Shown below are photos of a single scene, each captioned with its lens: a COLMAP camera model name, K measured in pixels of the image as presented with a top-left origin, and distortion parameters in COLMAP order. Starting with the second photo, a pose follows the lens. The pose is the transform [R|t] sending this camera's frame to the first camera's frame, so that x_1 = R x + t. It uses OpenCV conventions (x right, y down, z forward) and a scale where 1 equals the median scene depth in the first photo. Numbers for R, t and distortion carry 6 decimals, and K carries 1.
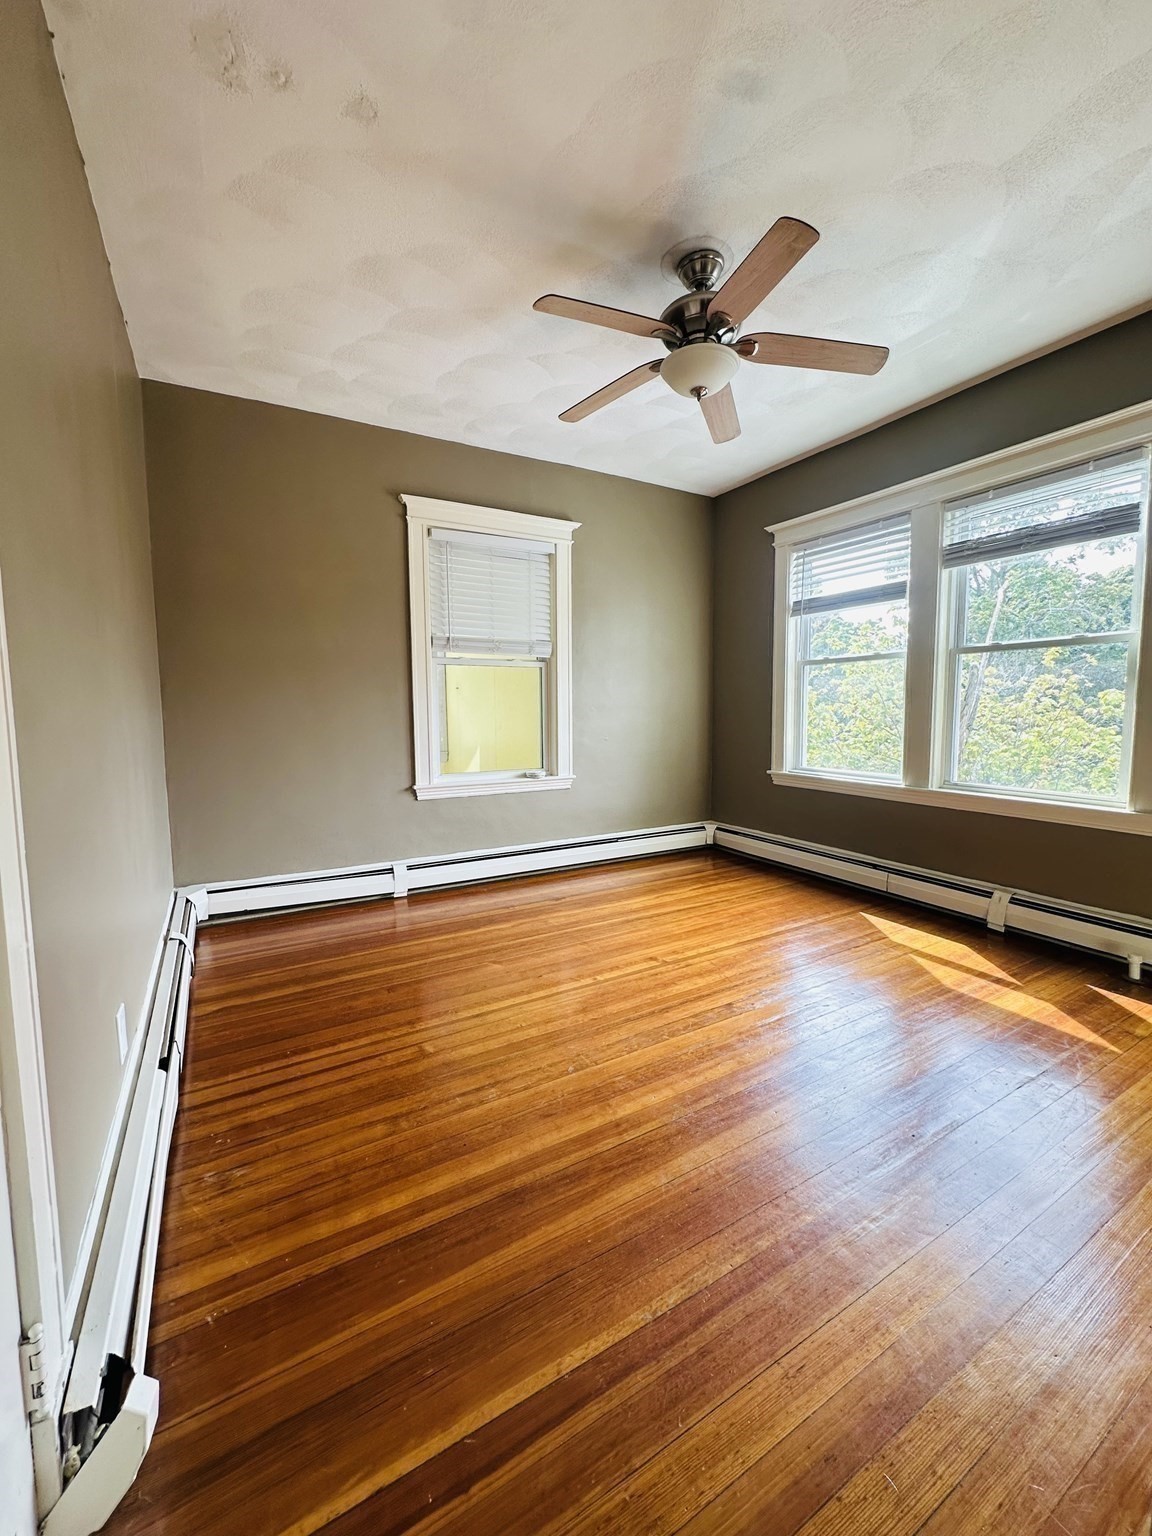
lens RADIAL K [[614.9, 0, 578.1], [0, 614.9, 773.6], [0, 0, 1]] dist [-0.002810, 0.001104]
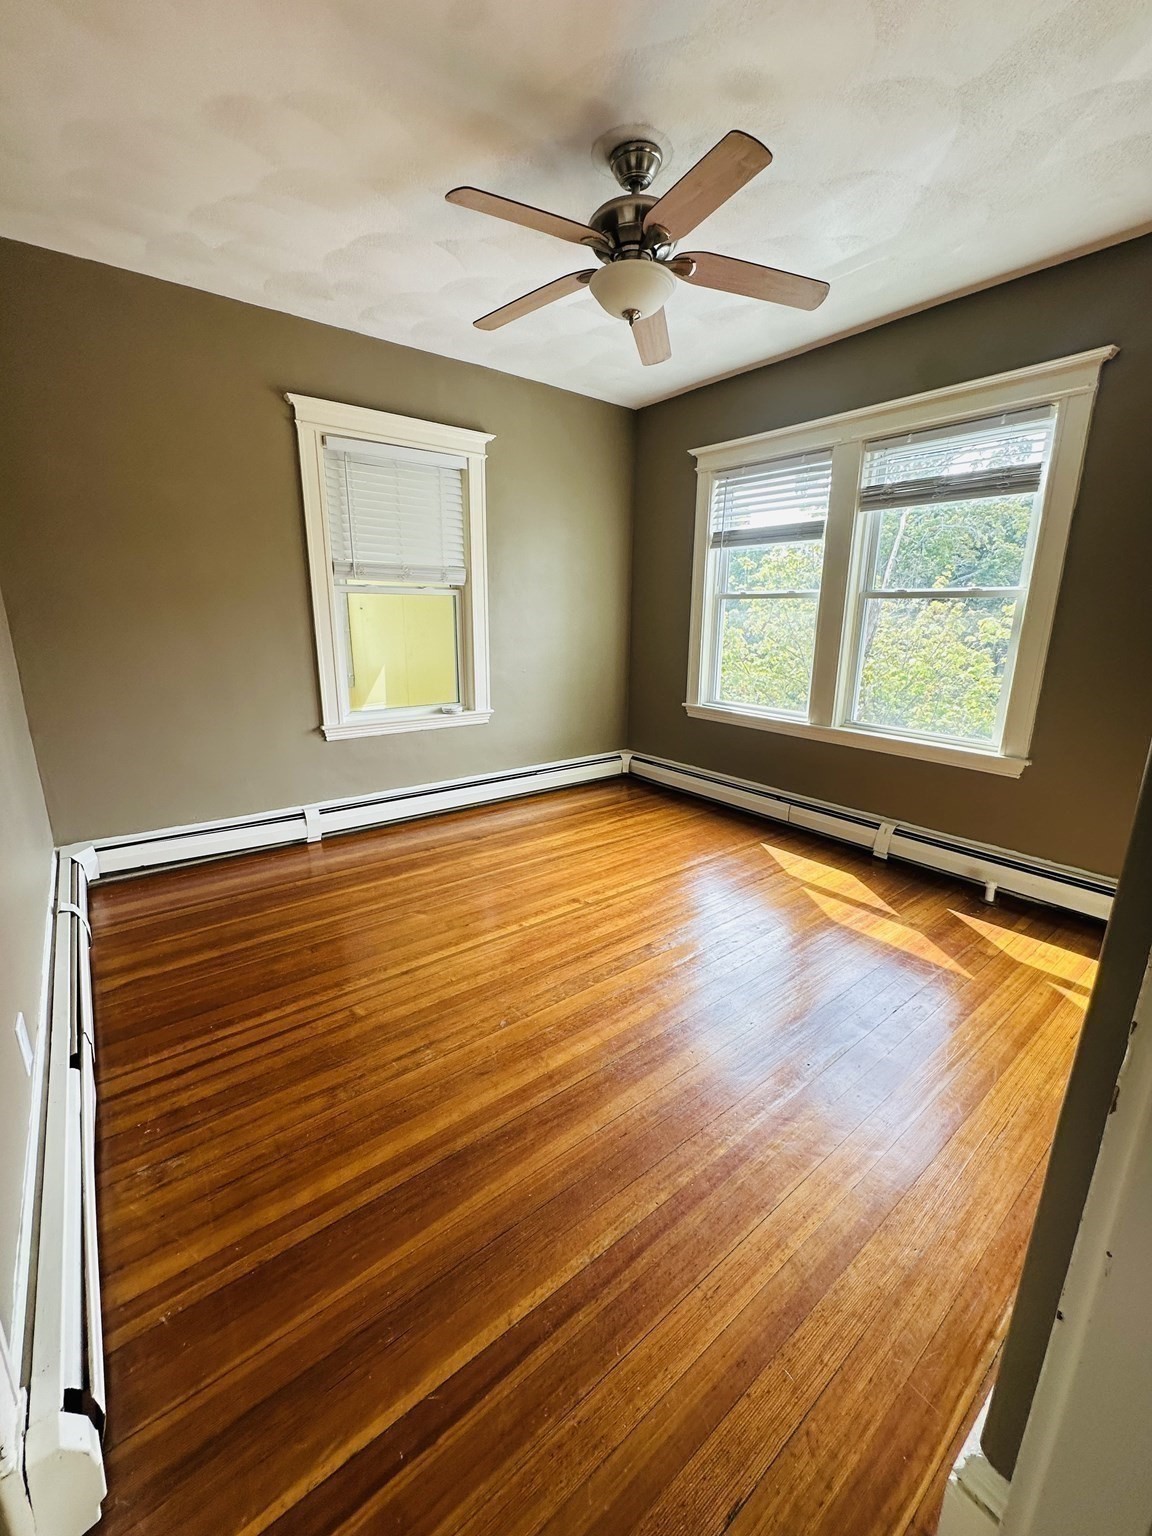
lens RADIAL K [[614.9, 0, 575.6], [0, 614.9, 767.3], [0, 0, 1]] dist [-0.002810, 0.001104]
pose [[0.989657, -0.018472, 0.142259, -0.028369], [-0.003437, 0.988337, 0.152246, -0.103928], [-0.143412, -0.151160, 0.978051, 0.022201]]
